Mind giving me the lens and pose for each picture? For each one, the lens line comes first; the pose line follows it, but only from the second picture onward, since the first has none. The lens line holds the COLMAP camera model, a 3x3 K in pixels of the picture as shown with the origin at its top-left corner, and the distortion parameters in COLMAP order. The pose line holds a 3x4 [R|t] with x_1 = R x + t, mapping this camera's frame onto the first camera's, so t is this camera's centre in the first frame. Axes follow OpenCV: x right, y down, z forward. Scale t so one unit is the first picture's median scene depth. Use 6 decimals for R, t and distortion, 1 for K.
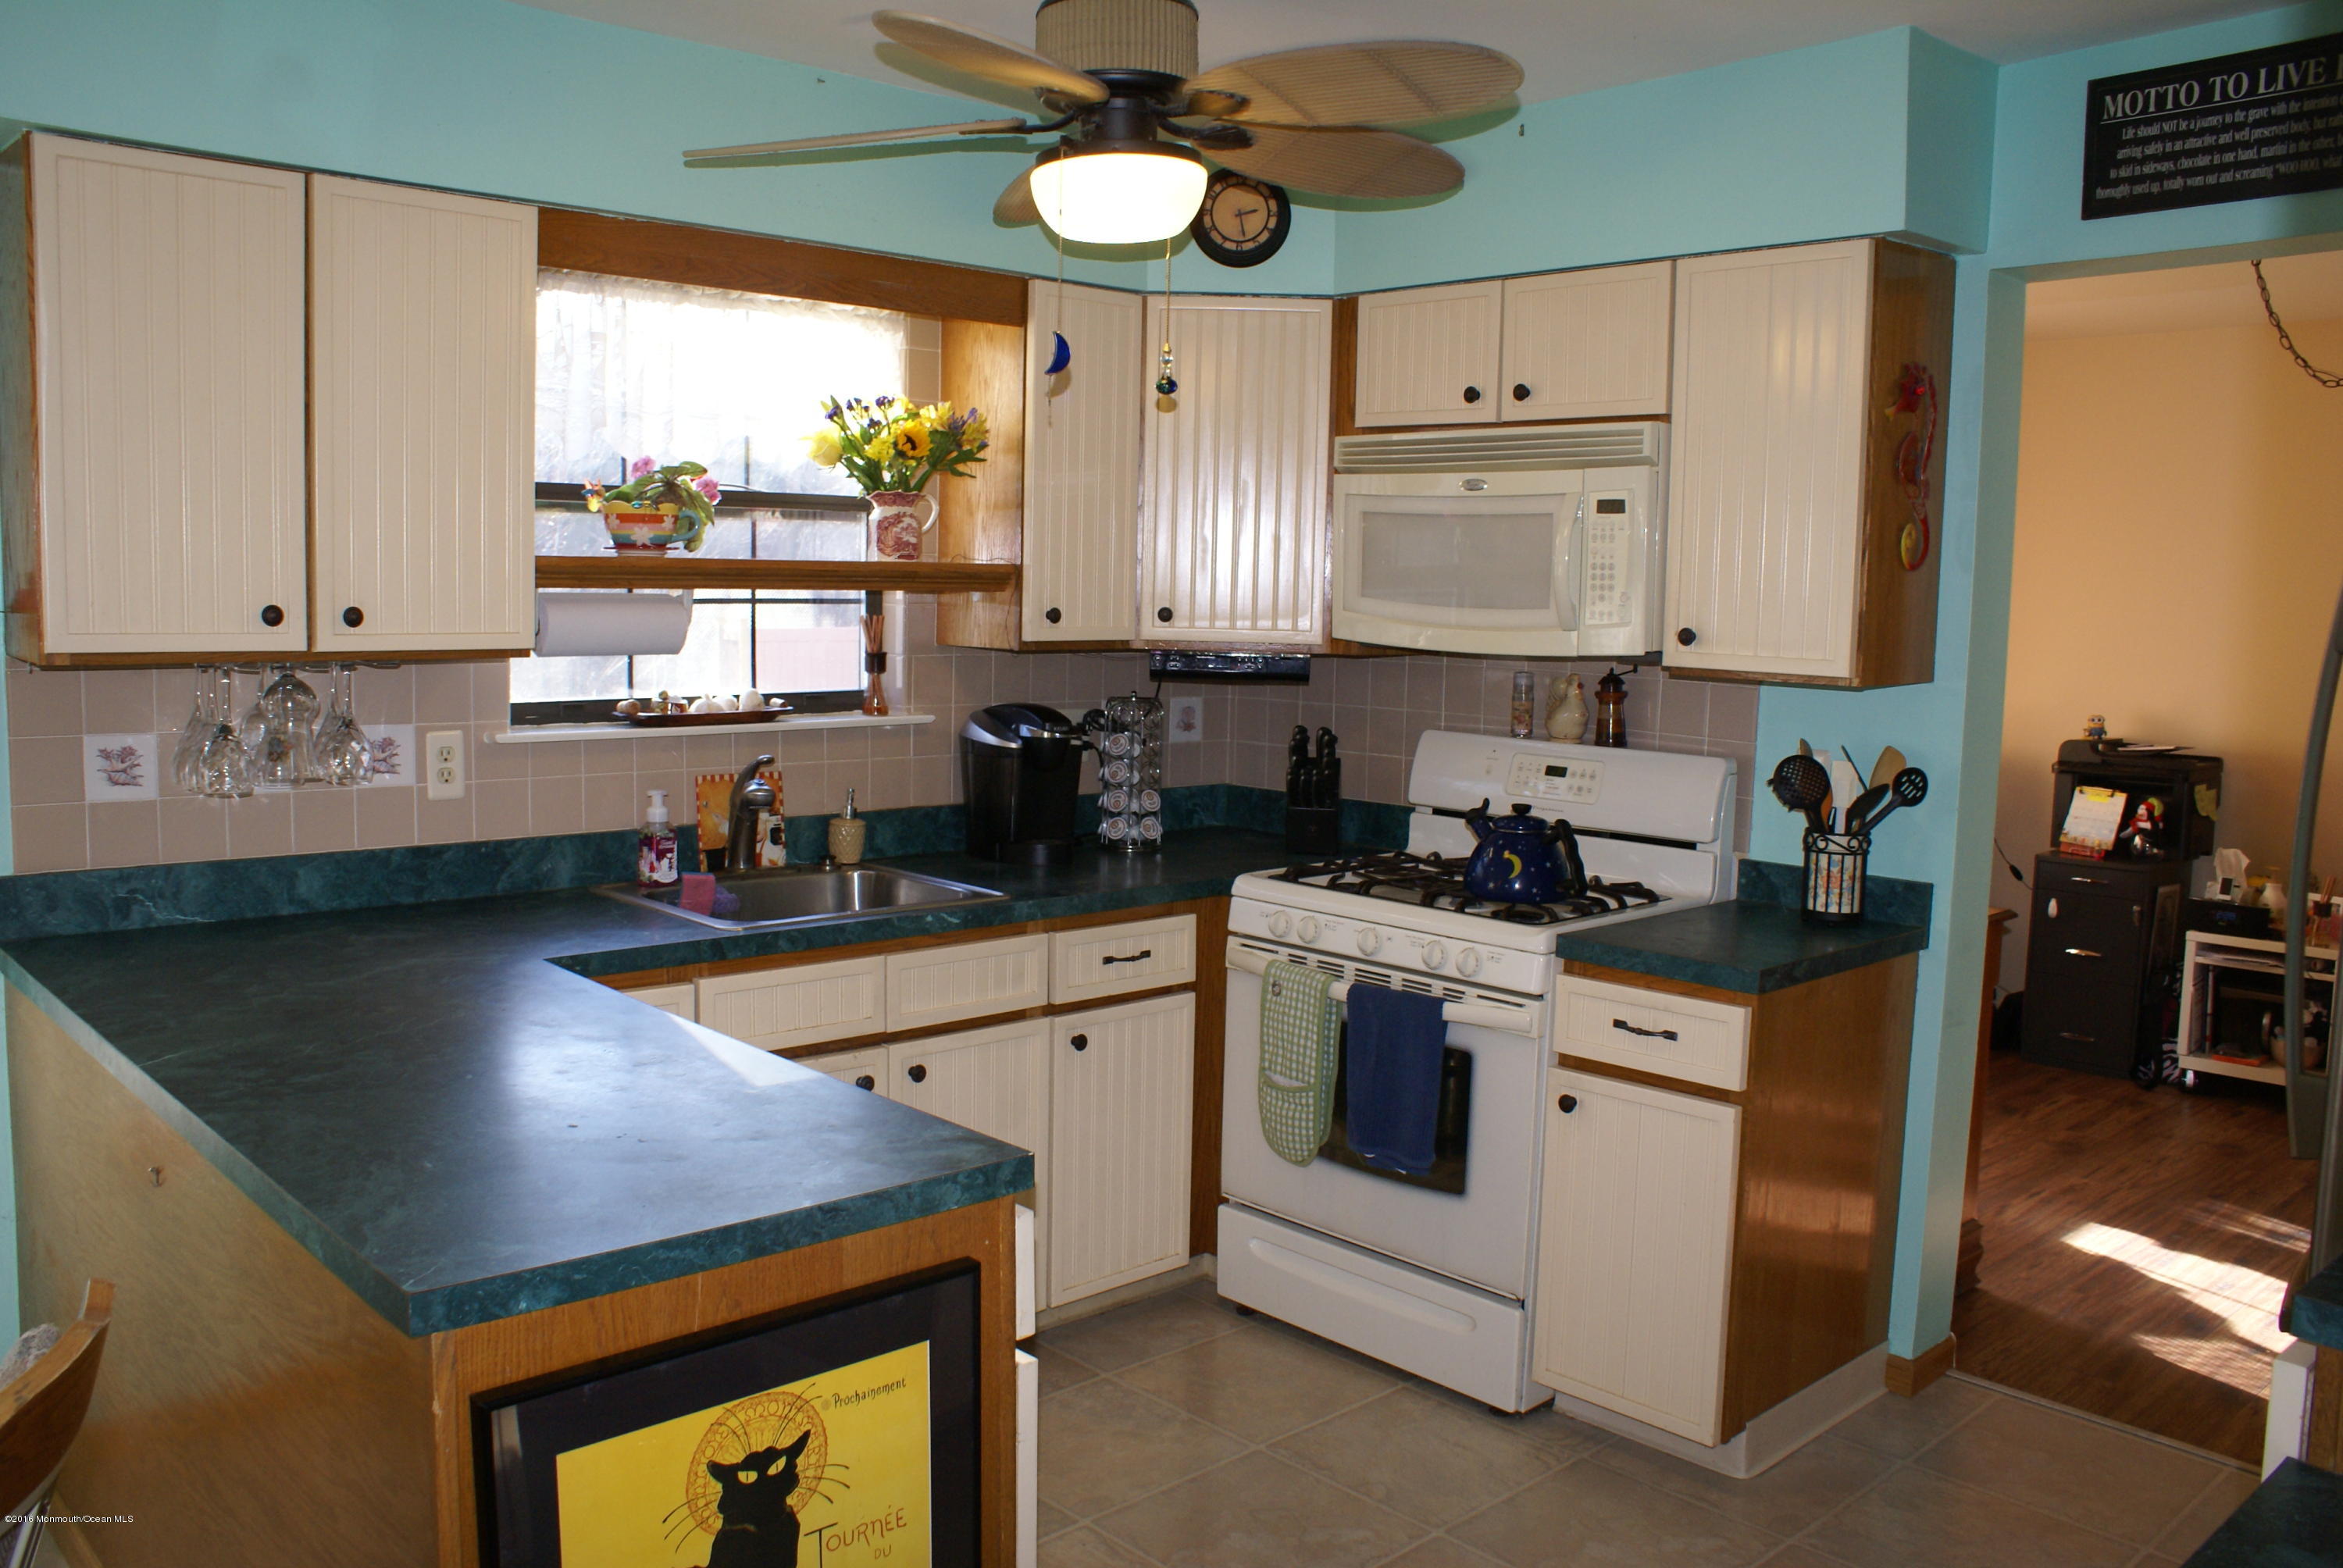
lens RADIAL K [[1855.6, 0, 1171.5], [0, 1855.6, 784.0], [0, 0, 1]] dist [-0.148569, 0.154182]
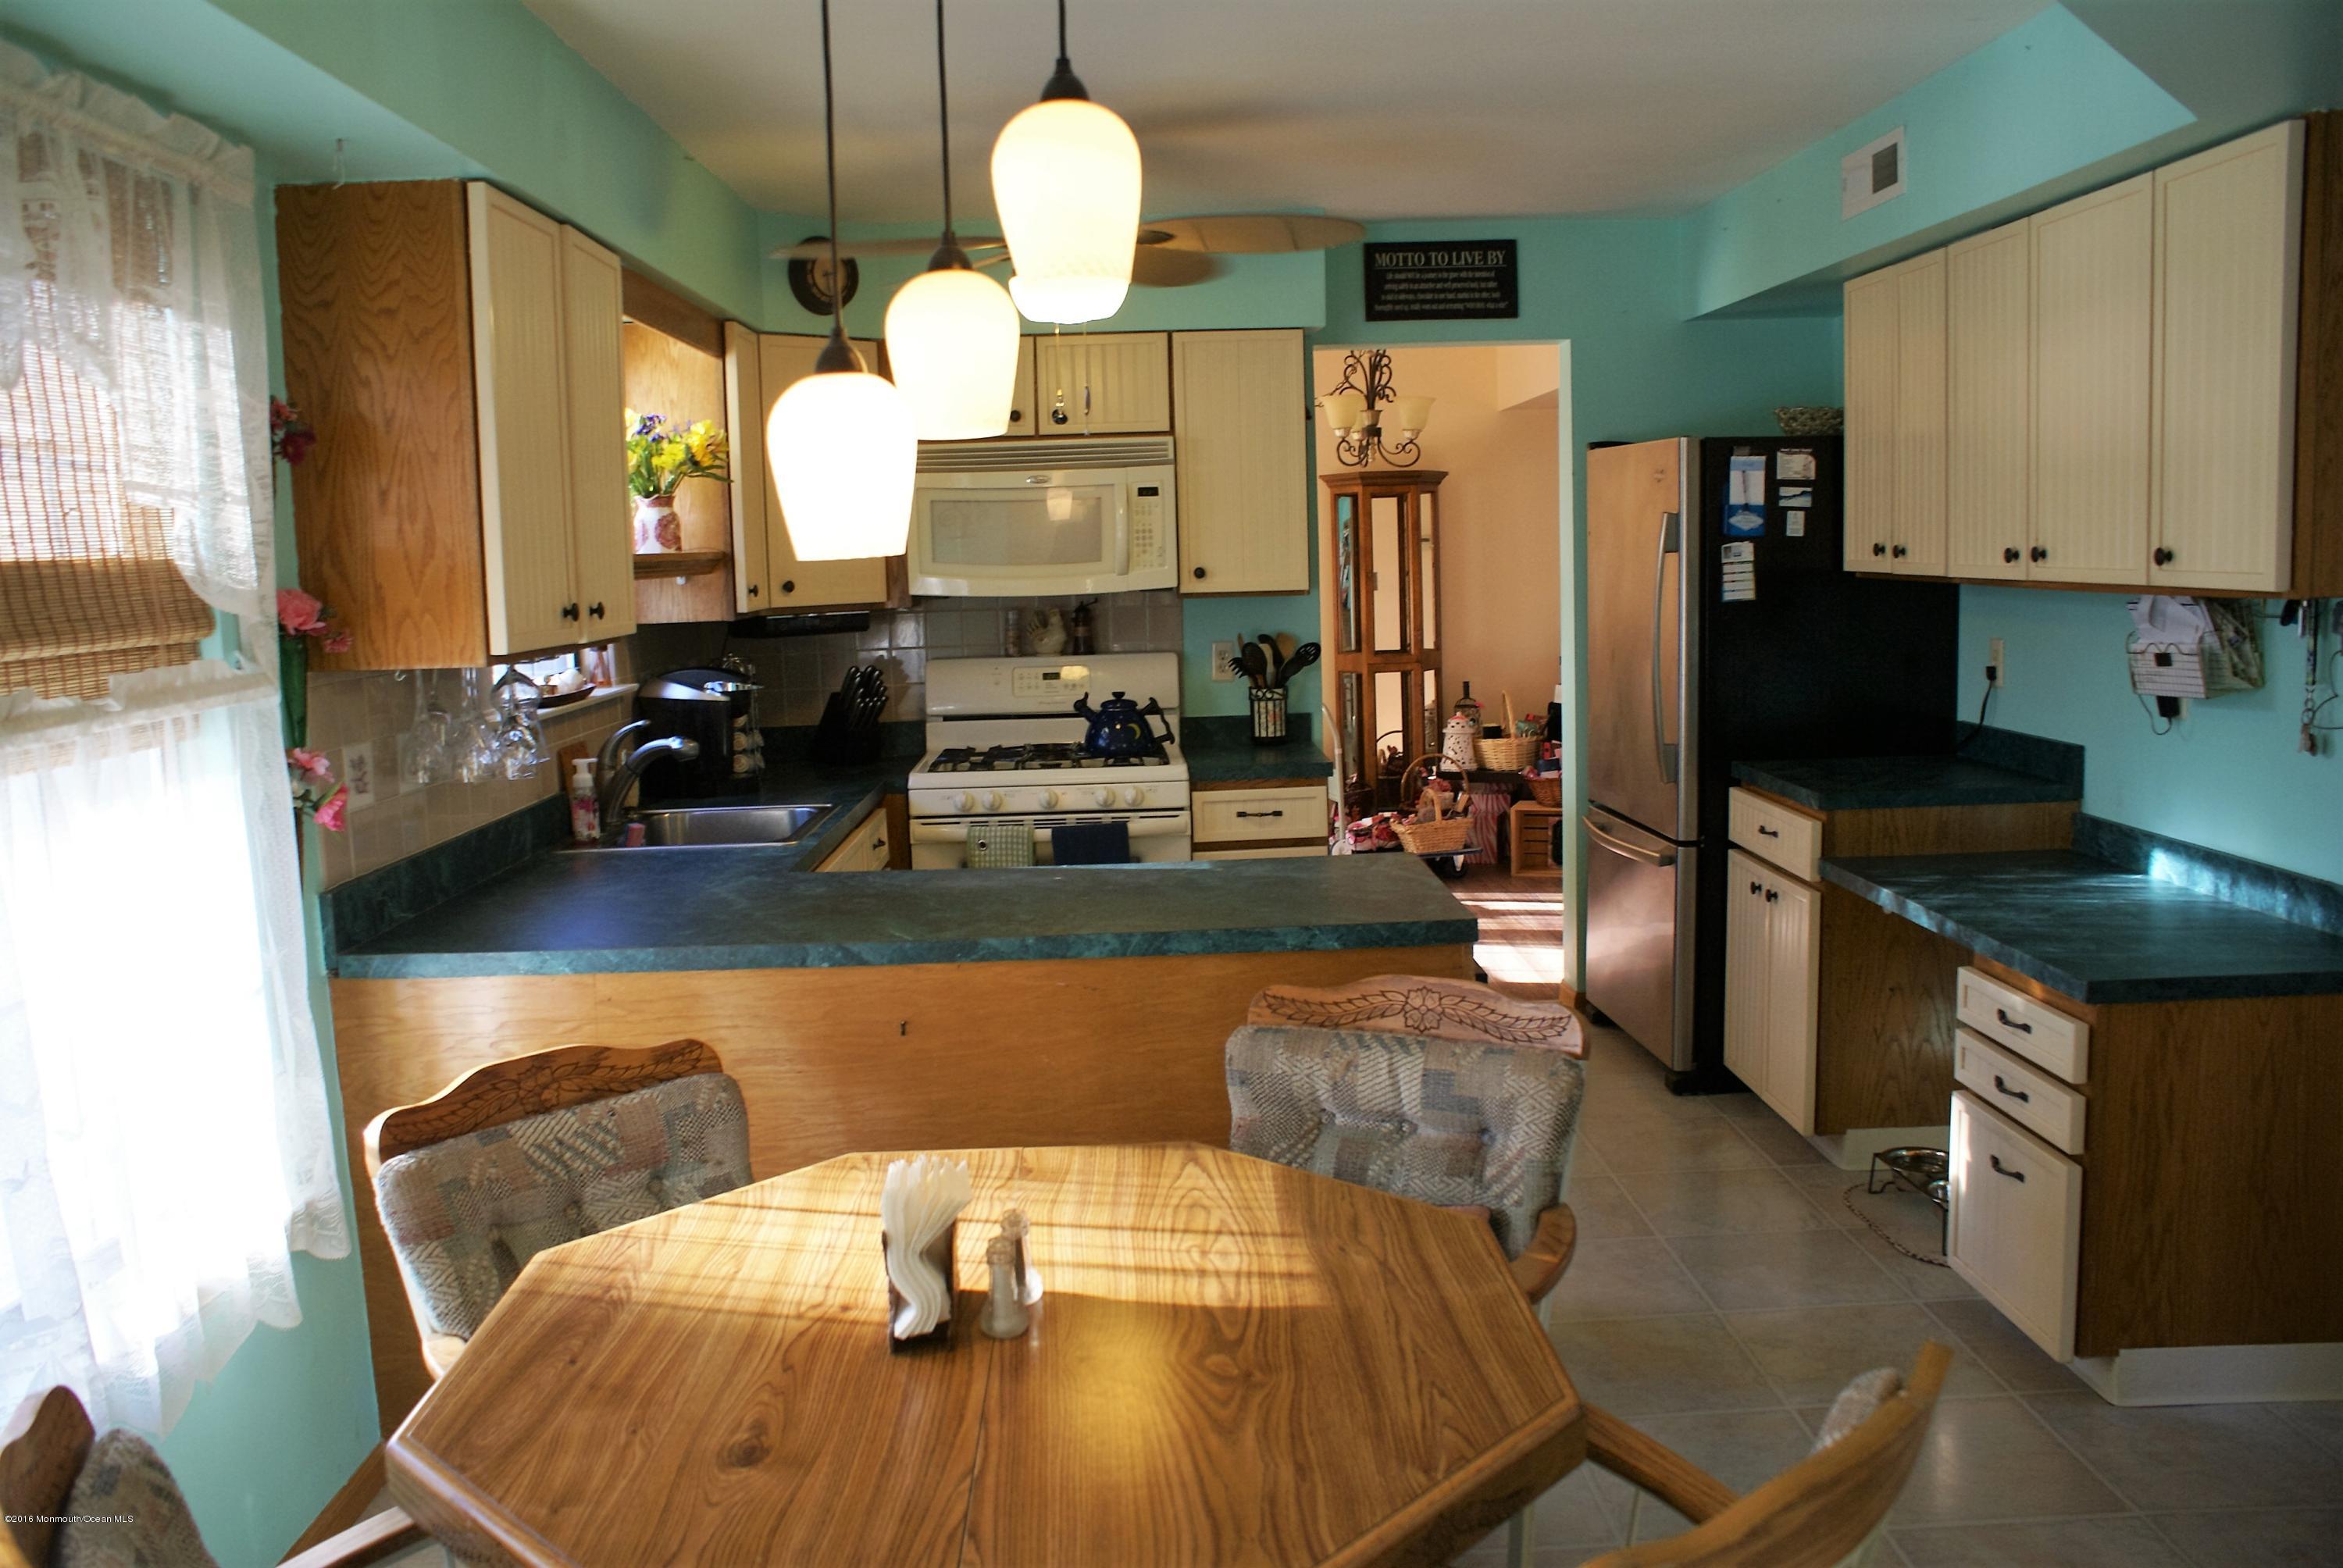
lens RADIAL K [[1855.6, 0, 1171.5], [0, 1855.6, 784.0], [0, 0, 1]] dist [-0.148569, 0.154182]
pose [[0.666534, -0.137298, 0.732722, -0.926662], [0.124952, 0.989564, 0.071762, -0.018051], [-0.734929, 0.043723, 0.676733, -0.051378]]
